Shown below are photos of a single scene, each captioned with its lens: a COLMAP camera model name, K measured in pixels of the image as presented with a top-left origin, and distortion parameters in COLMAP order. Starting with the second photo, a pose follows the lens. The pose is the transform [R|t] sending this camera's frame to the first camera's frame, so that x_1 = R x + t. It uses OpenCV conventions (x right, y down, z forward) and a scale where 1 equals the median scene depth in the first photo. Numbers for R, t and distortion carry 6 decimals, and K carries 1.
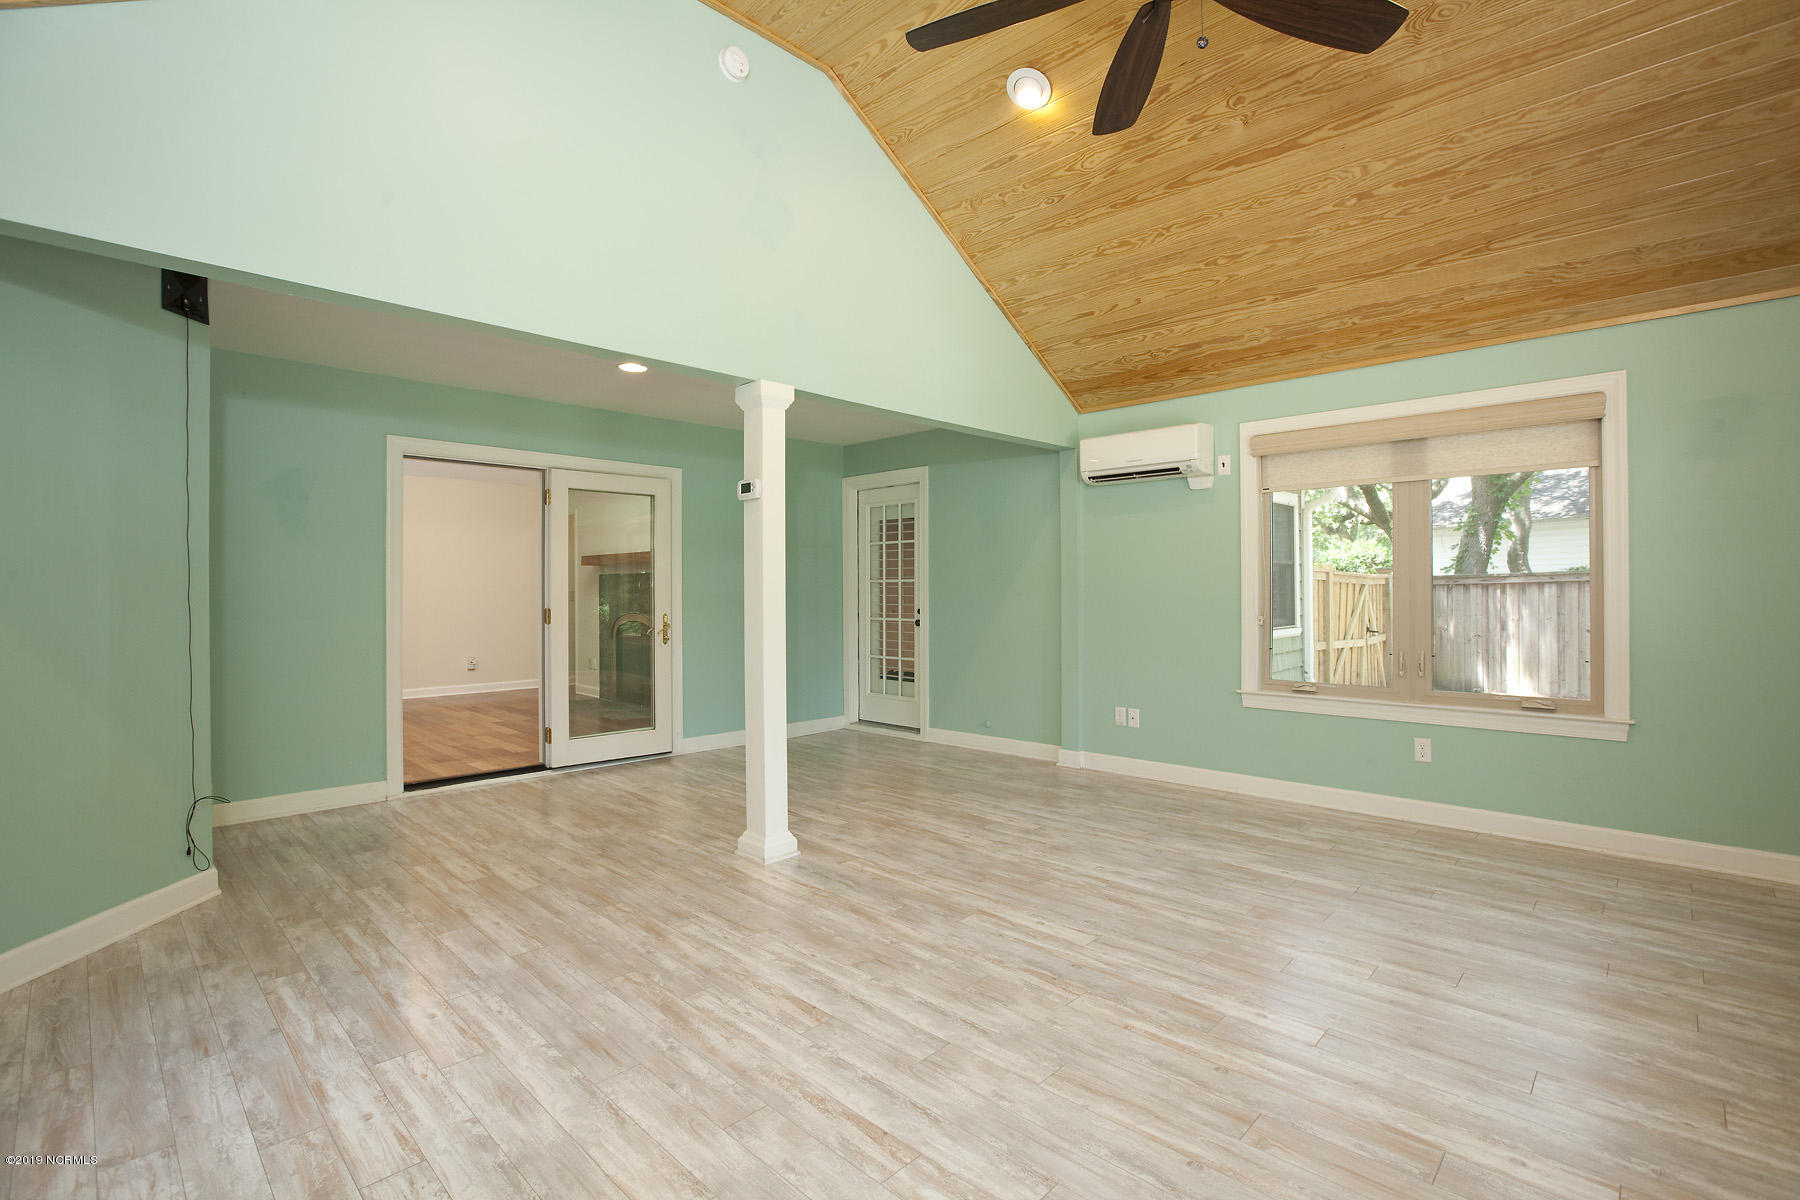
lens RADIAL K [[821.0, 0, 891.9], [0, 821.0, 589.9], [0, 0, 1]] dist [-0.049662, 0.014523]
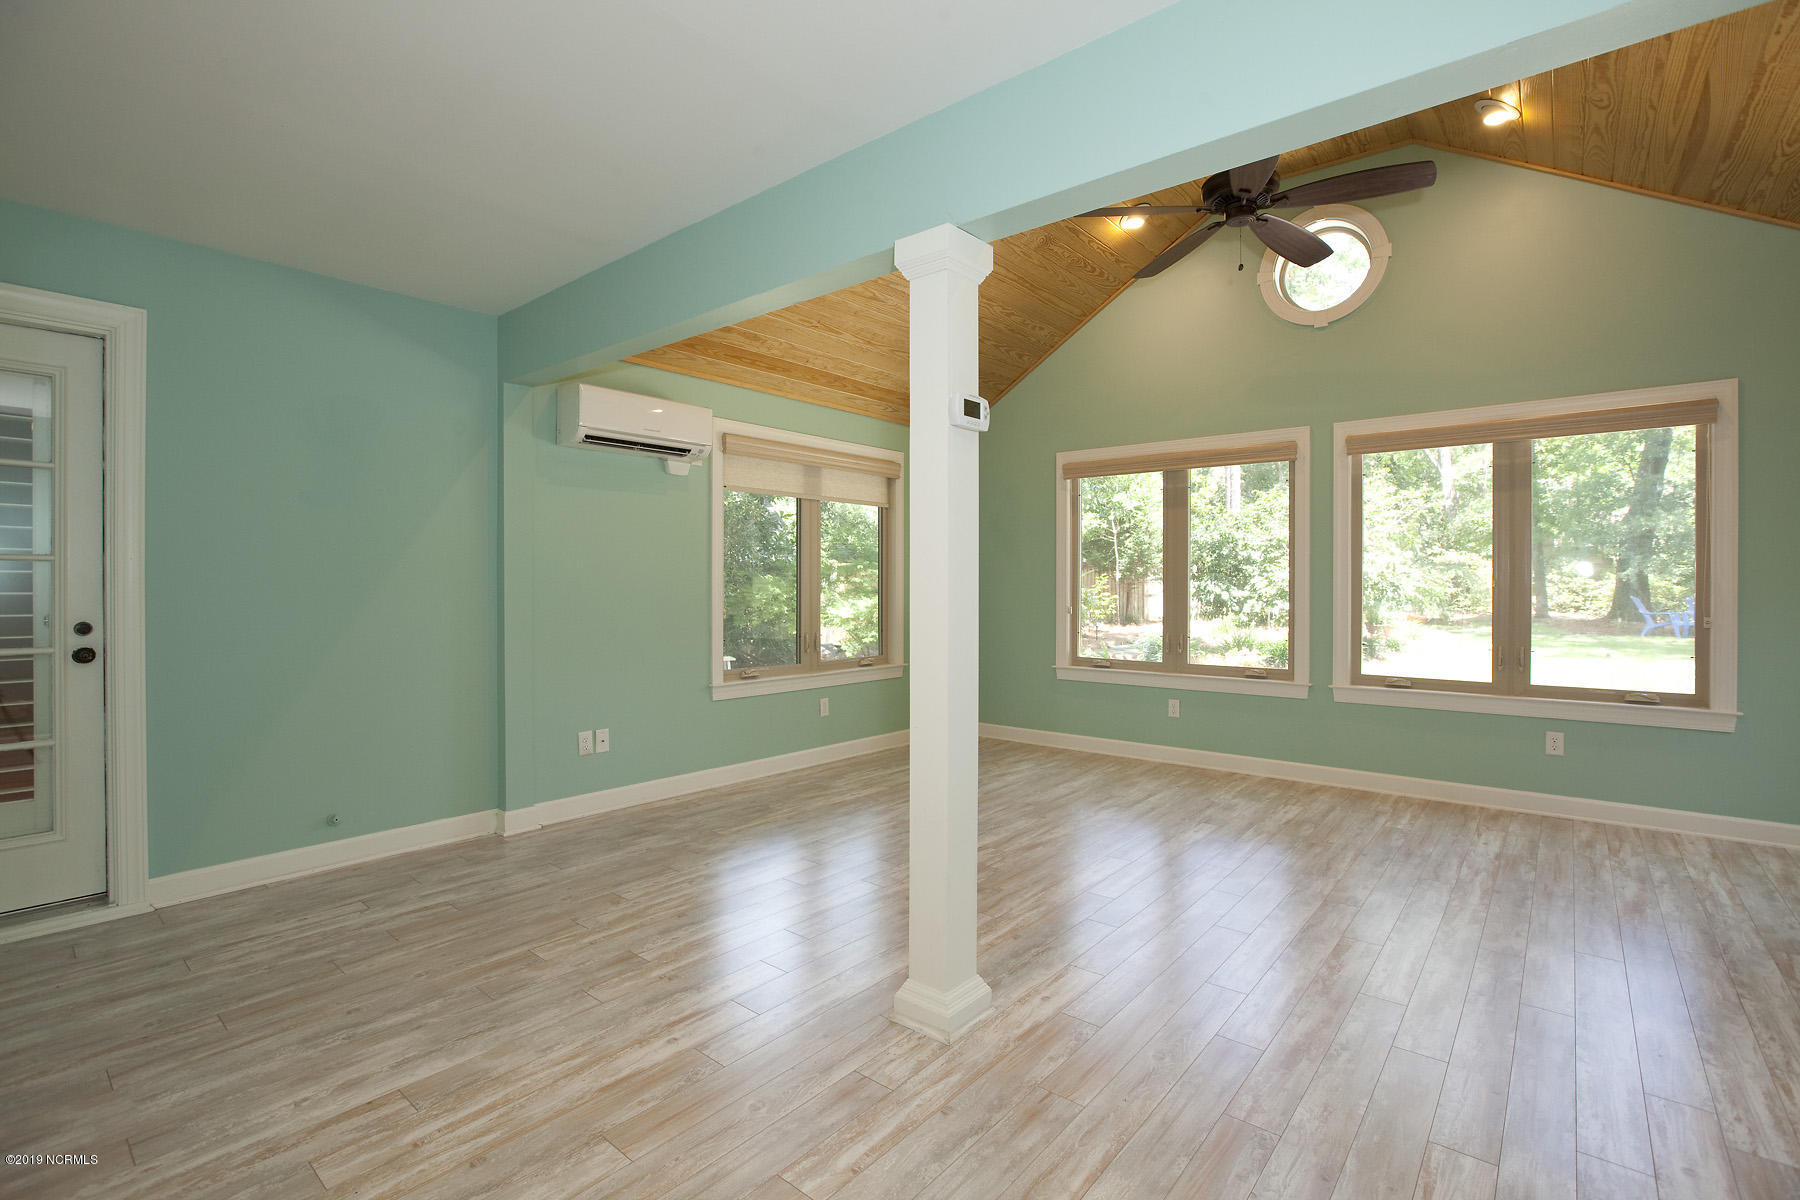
lens RADIAL K [[821.0, 0, 898.2], [0, 821.0, 588.9], [0, 0, 1]] dist [-0.049662, 0.014523]
pose [[-0.075081, -0.000840, 0.997177, -0.826498], [-0.003708, 0.999993, 0.000563, 0.006848], [-0.997171, -0.003655, -0.075084, 1.189434]]
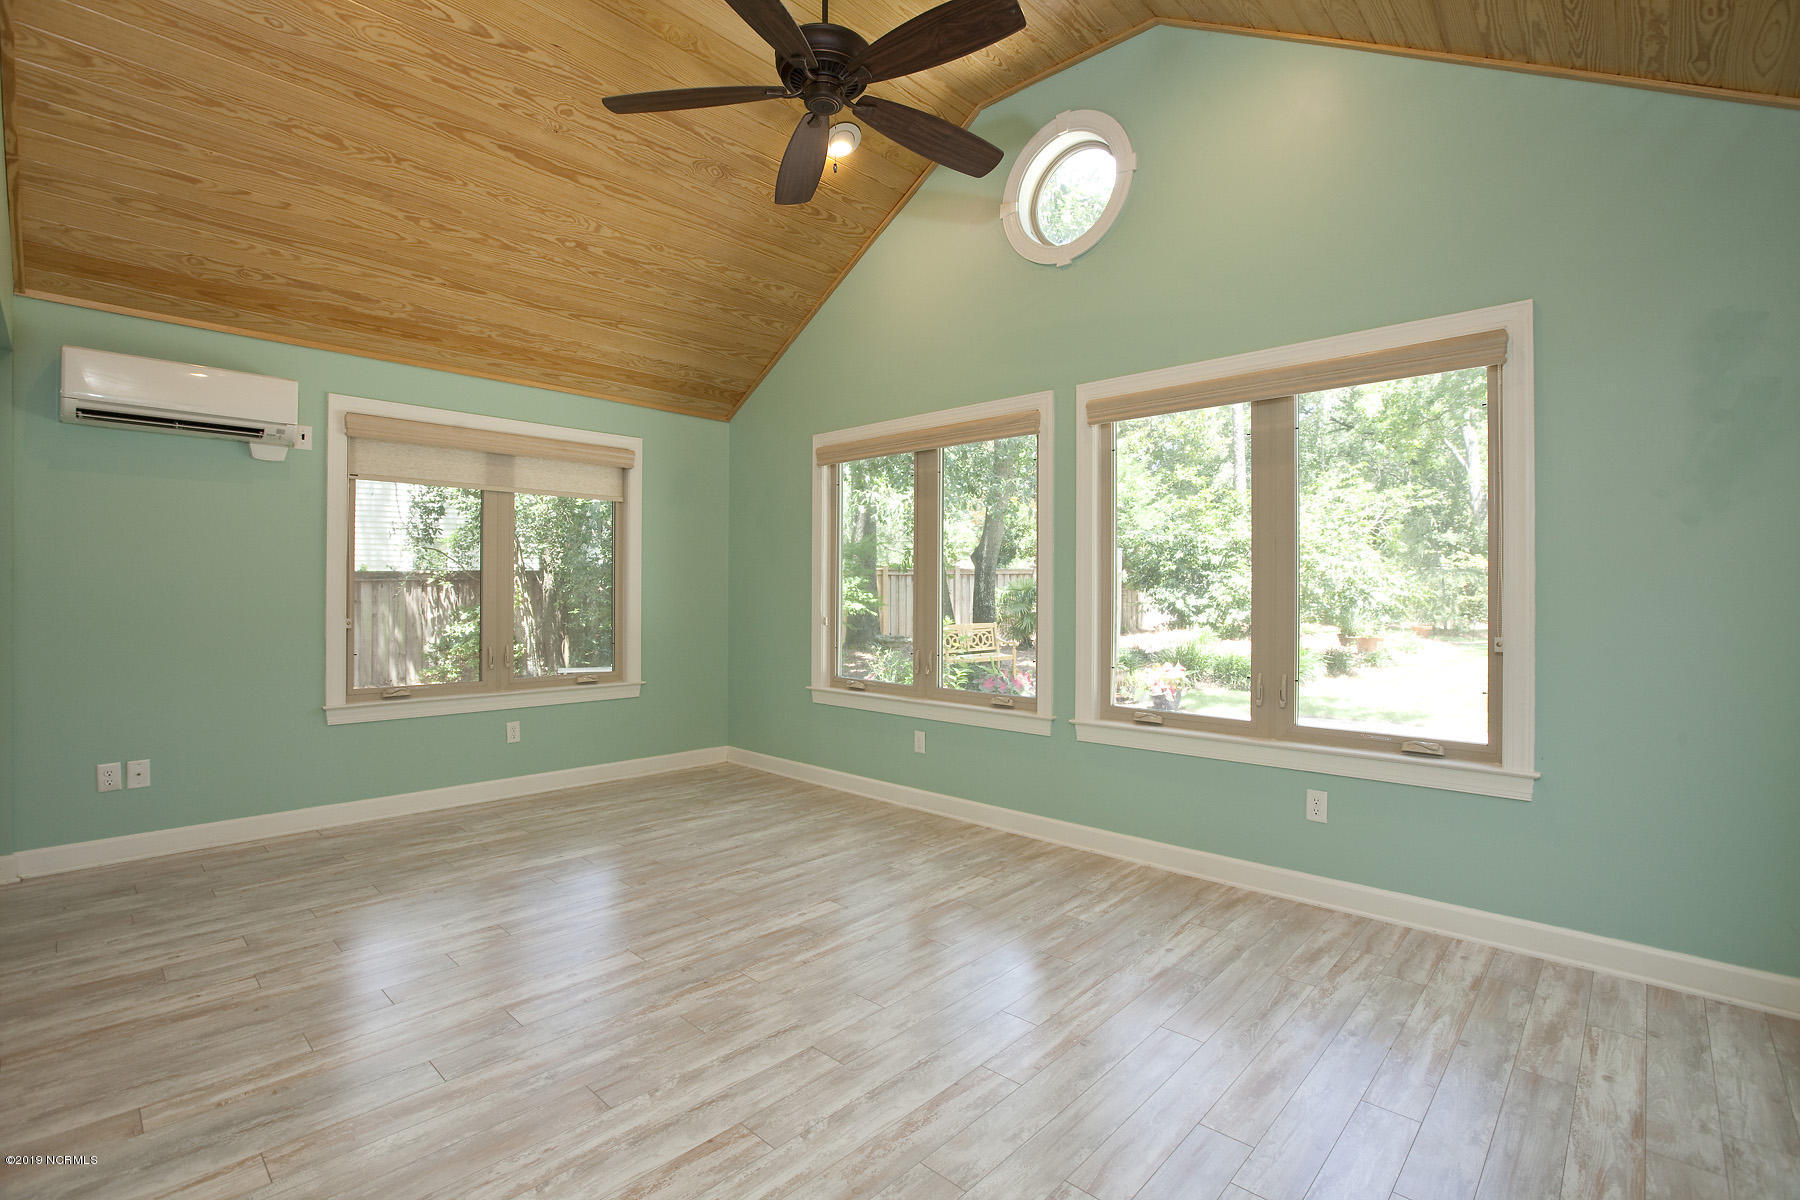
lens RADIAL K [[821.0, 0, 898.9], [0, 821.0, 587.2], [0, 0, 1]] dist [-0.049662, 0.014523]
pose [[-0.018785, 0.010081, 0.999773, -0.589787], [-0.006001, 0.999930, -0.010196, 0.005518], [-0.999806, -0.006191, -0.018724, 0.584918]]
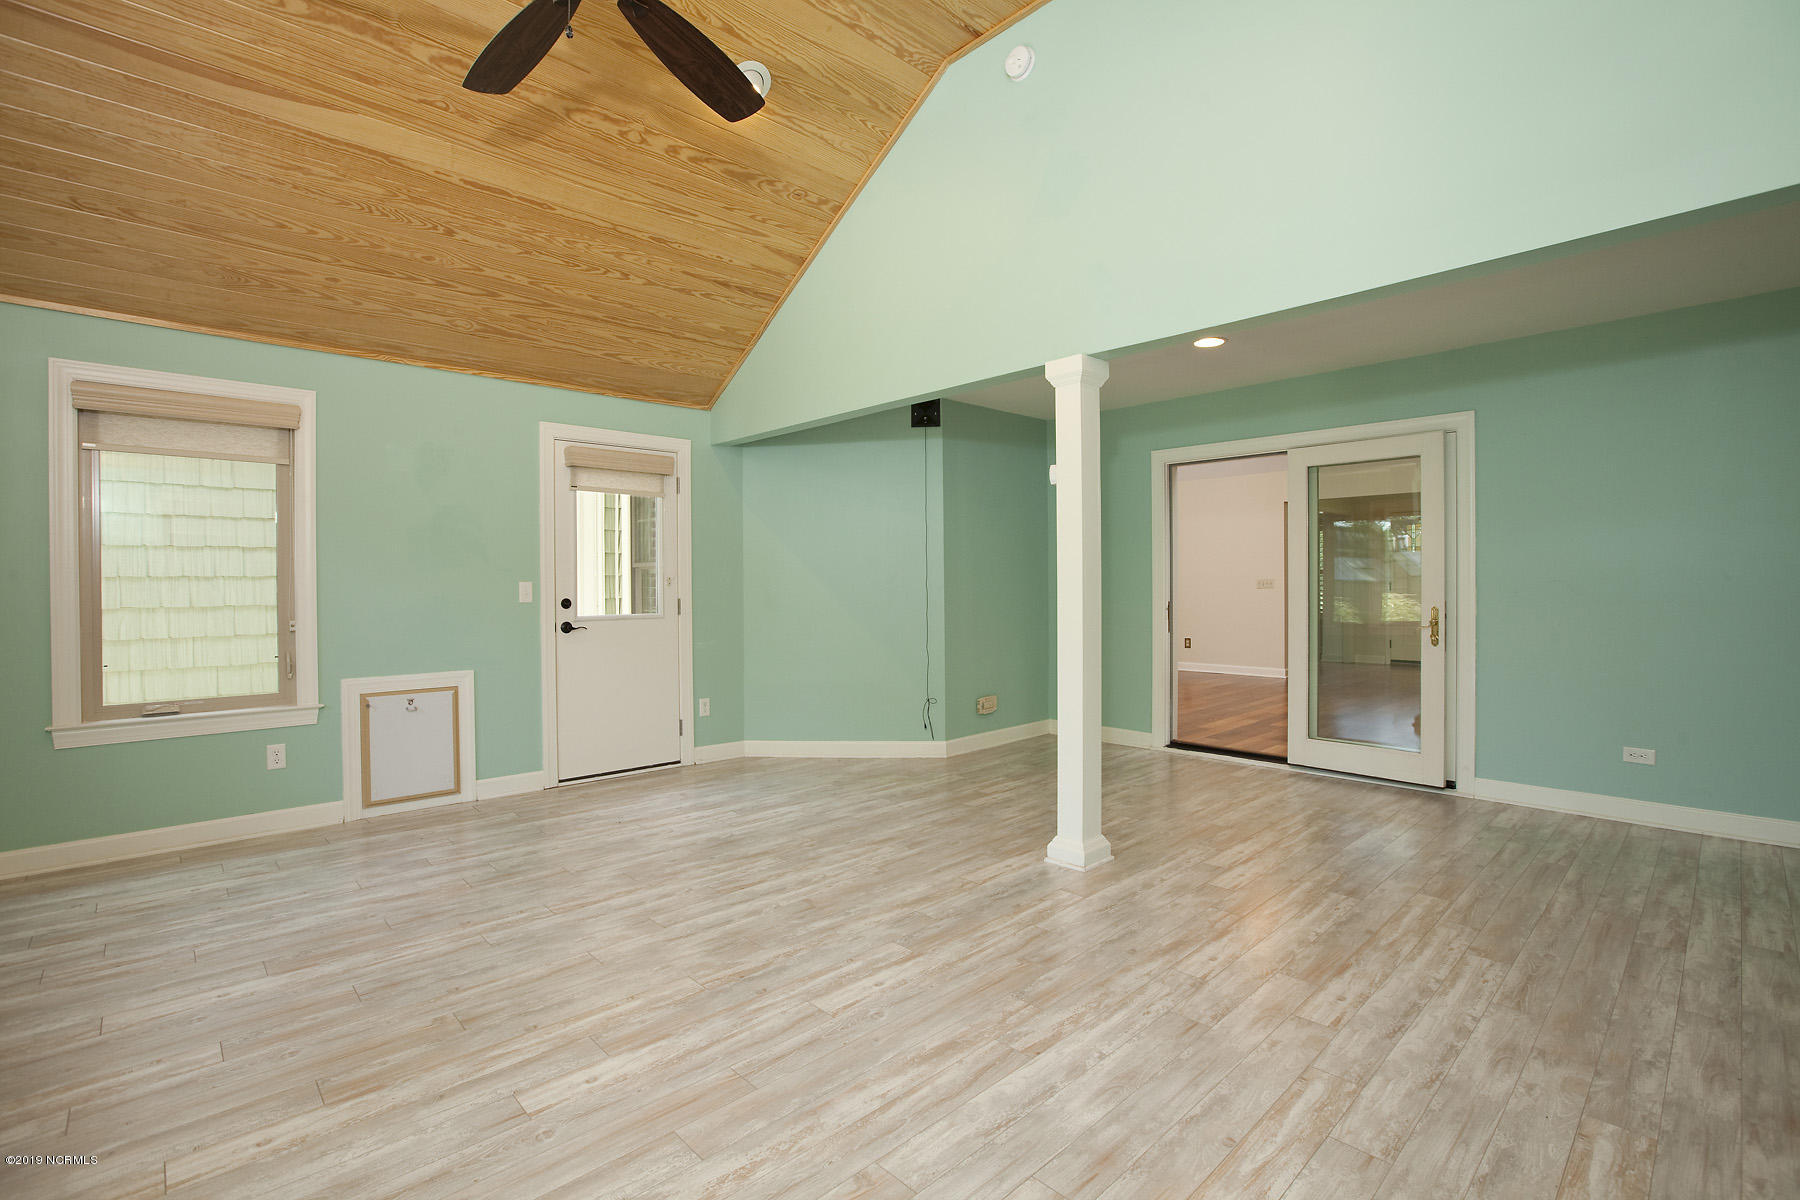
lens RADIAL K [[821.0, 0, 895.2], [0, 821.0, 594.5], [0, 0, 1]] dist [-0.049662, 0.014523]
pose [[-0.045545, 0.017666, -0.998806, 0.868254], [0.008980, 0.999810, 0.017274, -0.000177], [0.998922, -0.008183, -0.045695, 0.918687]]
